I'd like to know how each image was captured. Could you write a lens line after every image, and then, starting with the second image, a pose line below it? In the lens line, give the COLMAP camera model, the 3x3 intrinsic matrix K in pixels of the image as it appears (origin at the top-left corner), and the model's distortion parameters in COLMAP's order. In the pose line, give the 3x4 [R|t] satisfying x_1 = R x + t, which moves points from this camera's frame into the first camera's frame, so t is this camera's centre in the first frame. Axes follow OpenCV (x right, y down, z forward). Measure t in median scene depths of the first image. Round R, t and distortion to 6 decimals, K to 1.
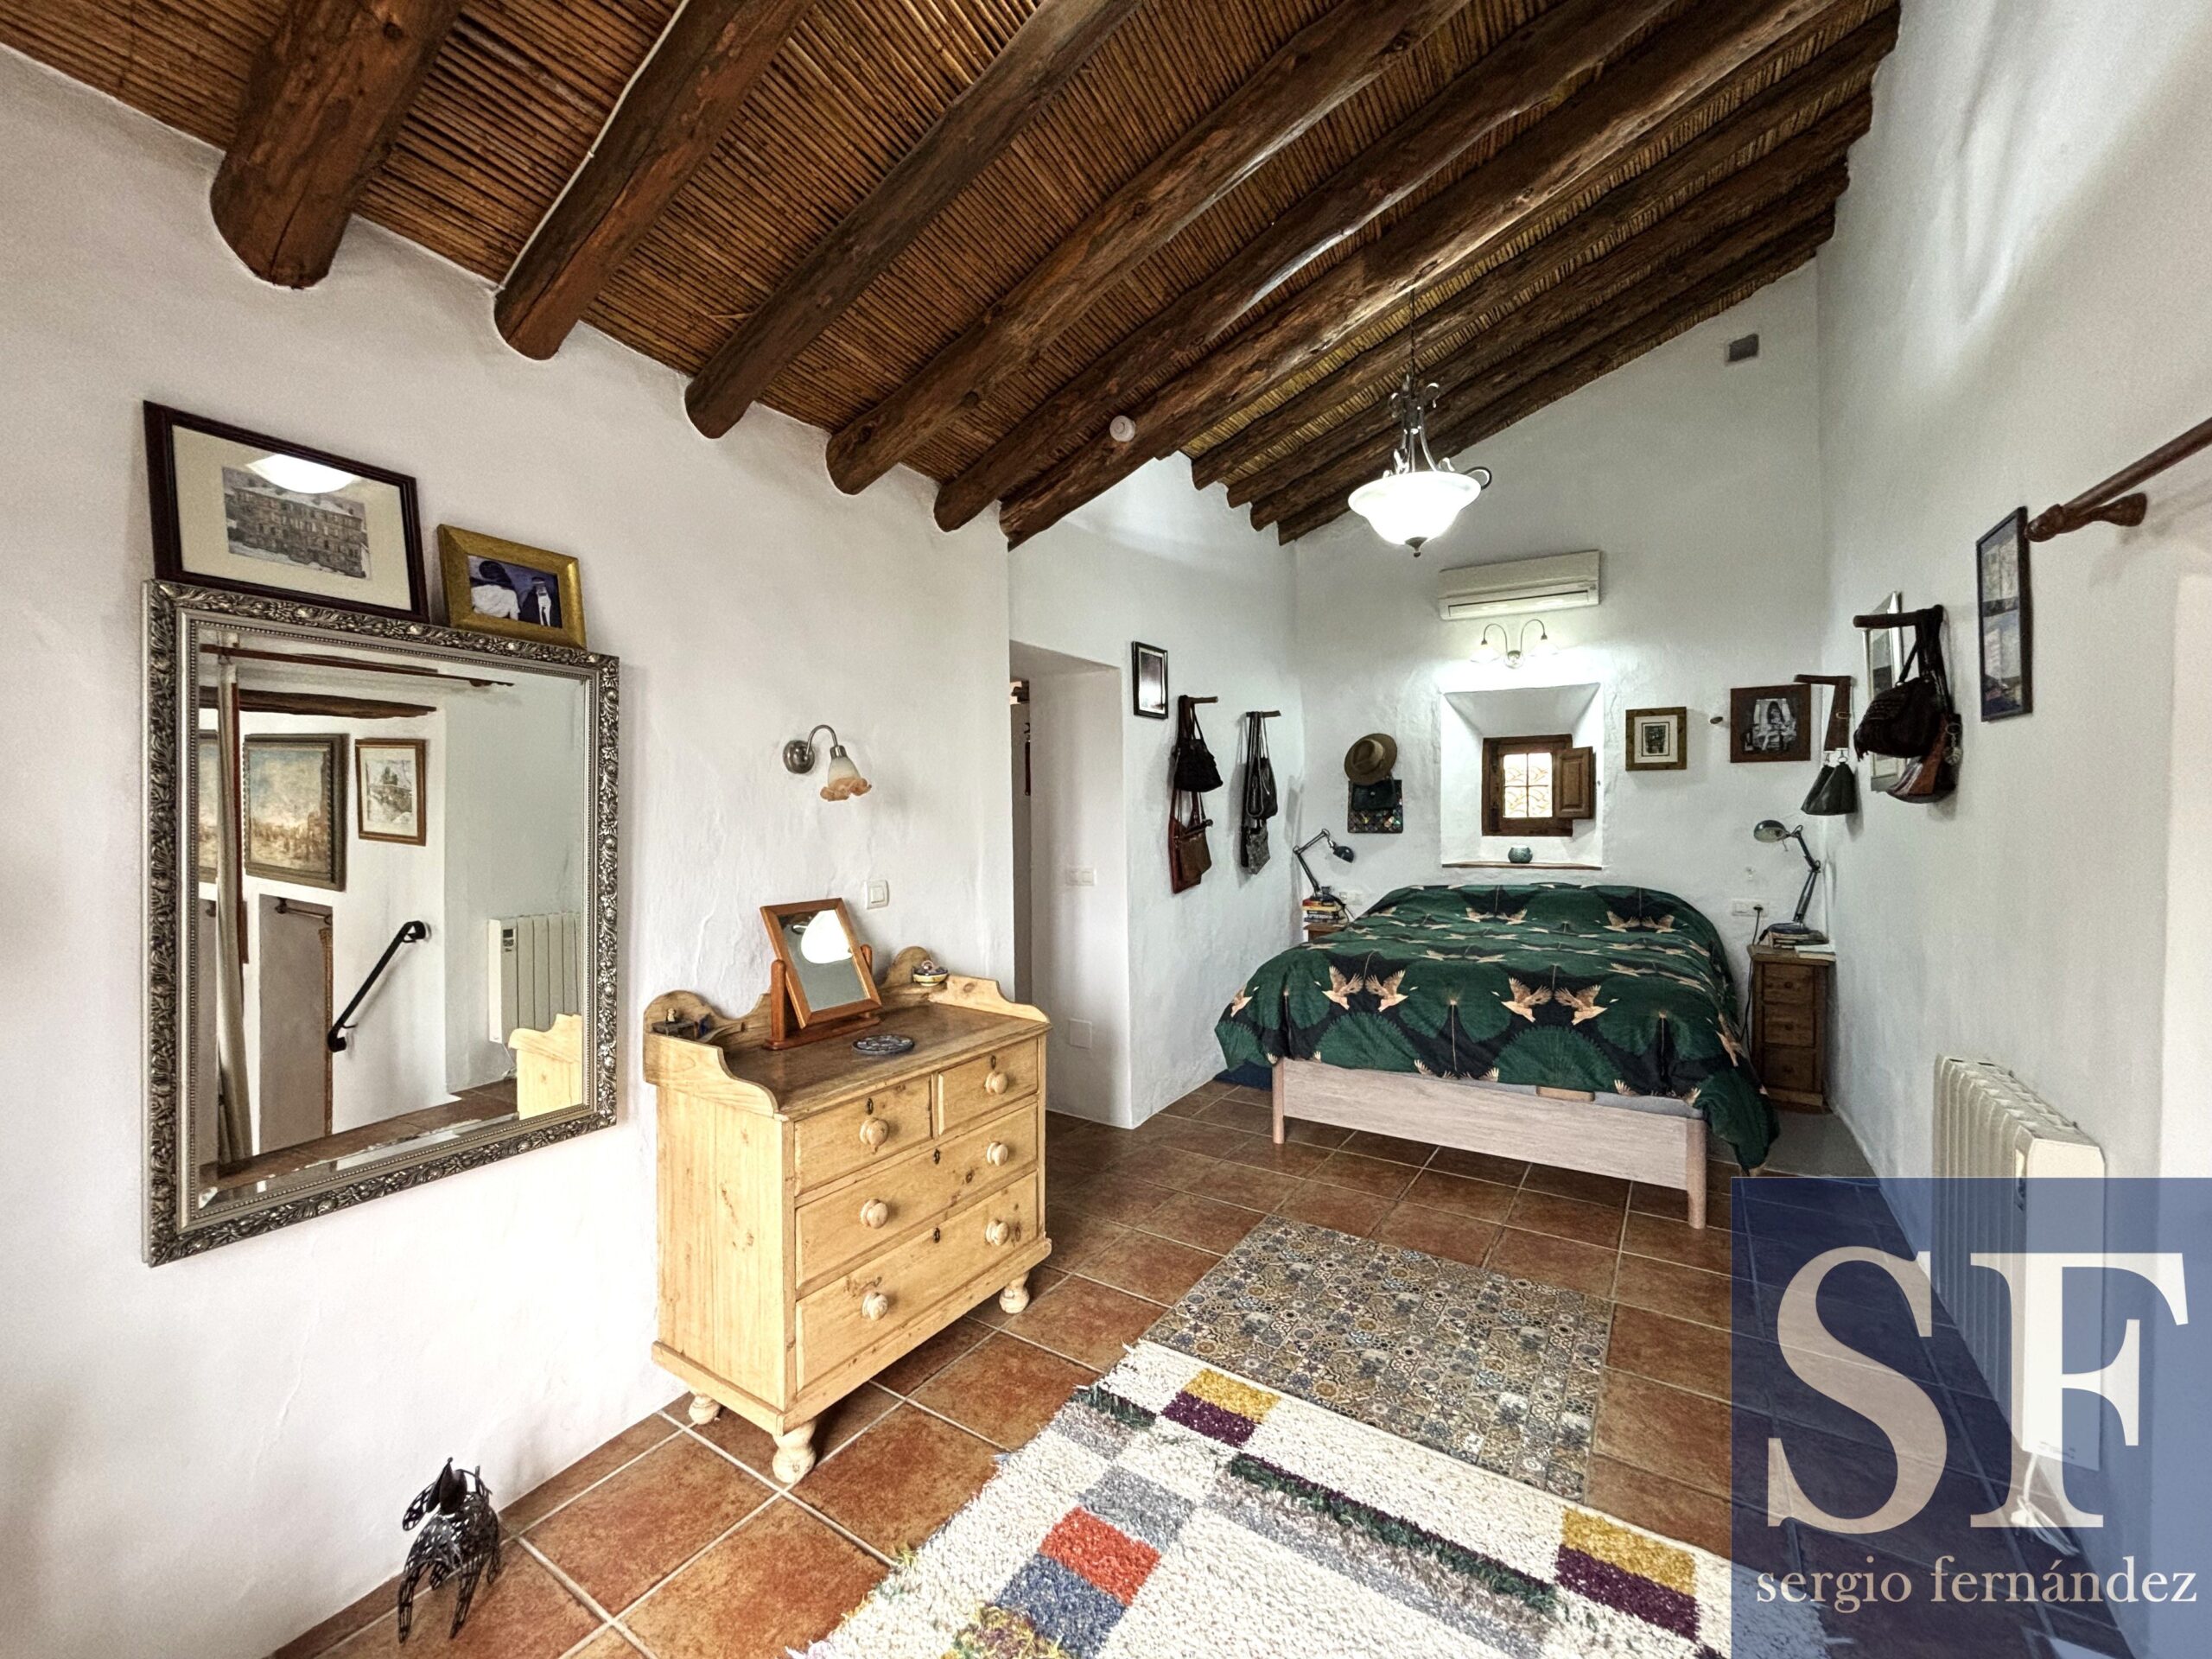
lens RADIAL K [[892.2, 0, 1106.0], [0, 892.2, 829.5], [0, 0, 1]] dist [0.000967, 0.000206]
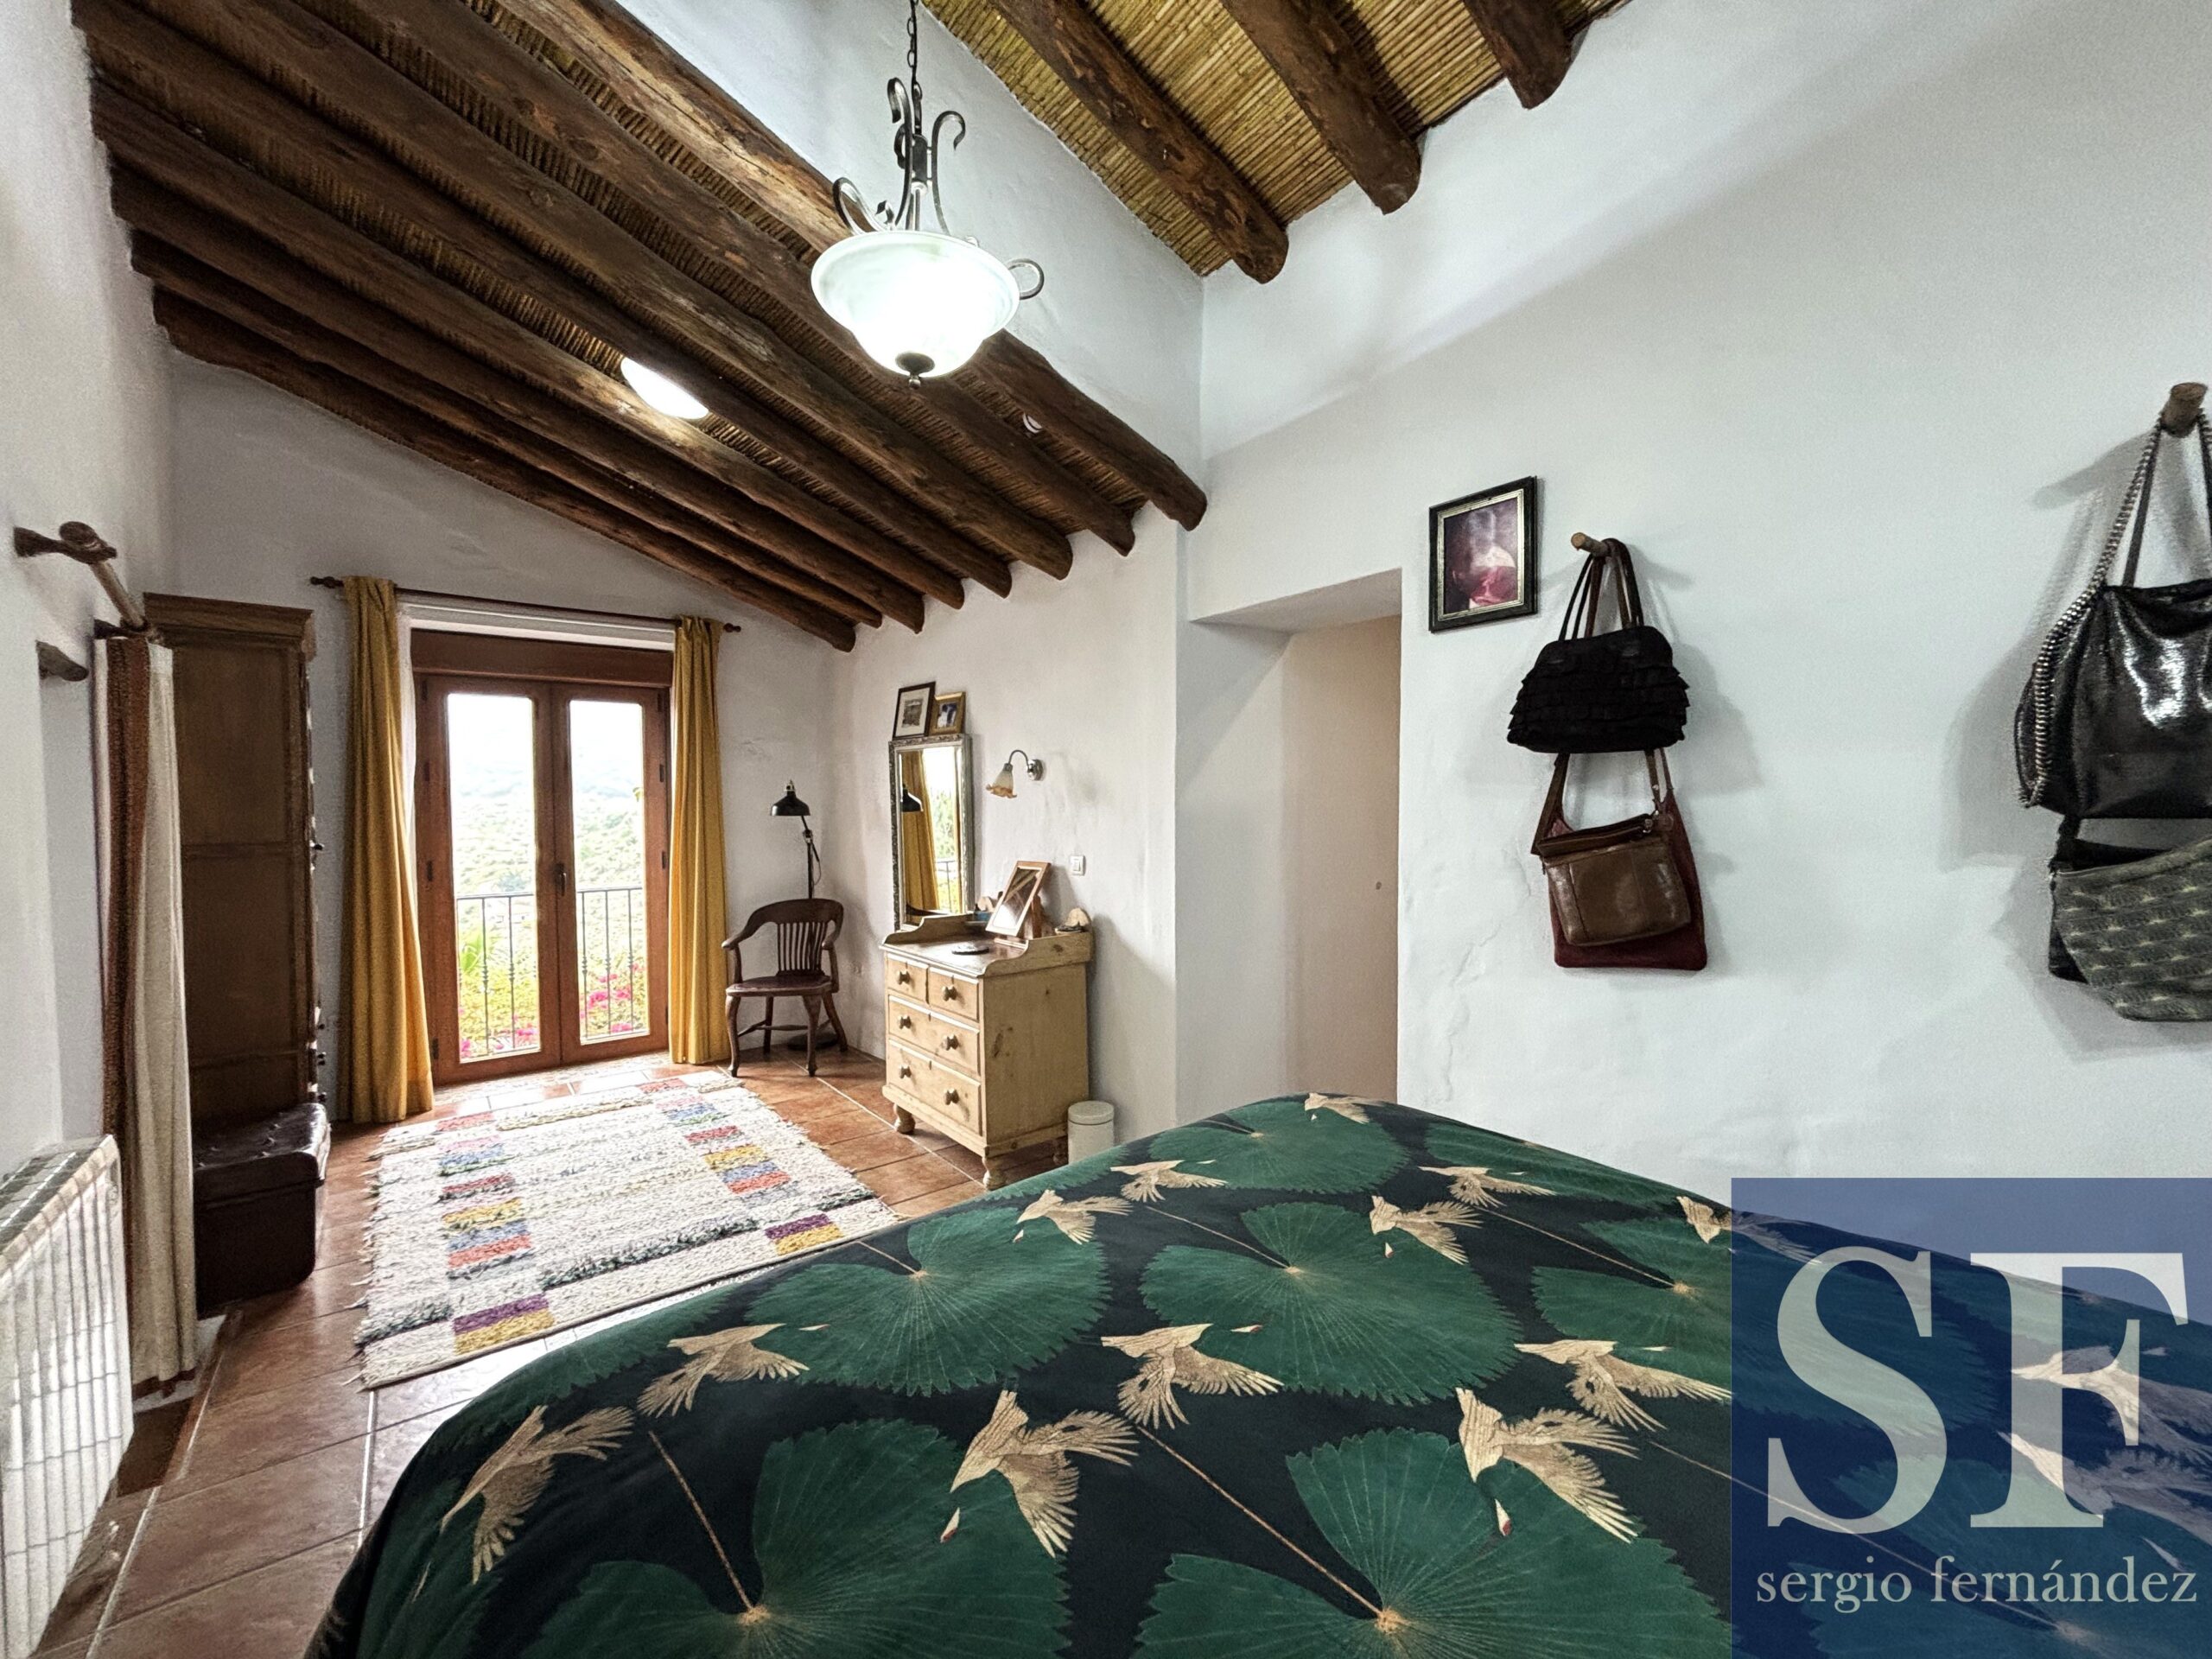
lens RADIAL K [[892.2, 0, 1106.0], [0, 892.2, 829.5], [0, 0, 1]] dist [0.000967, 0.000206]
pose [[-0.333100, 0.038164, -0.942119, 1.330099], [0.000660, 0.999190, 0.040243, -0.045004], [0.942891, 0.012783, -0.332855, 2.003618]]
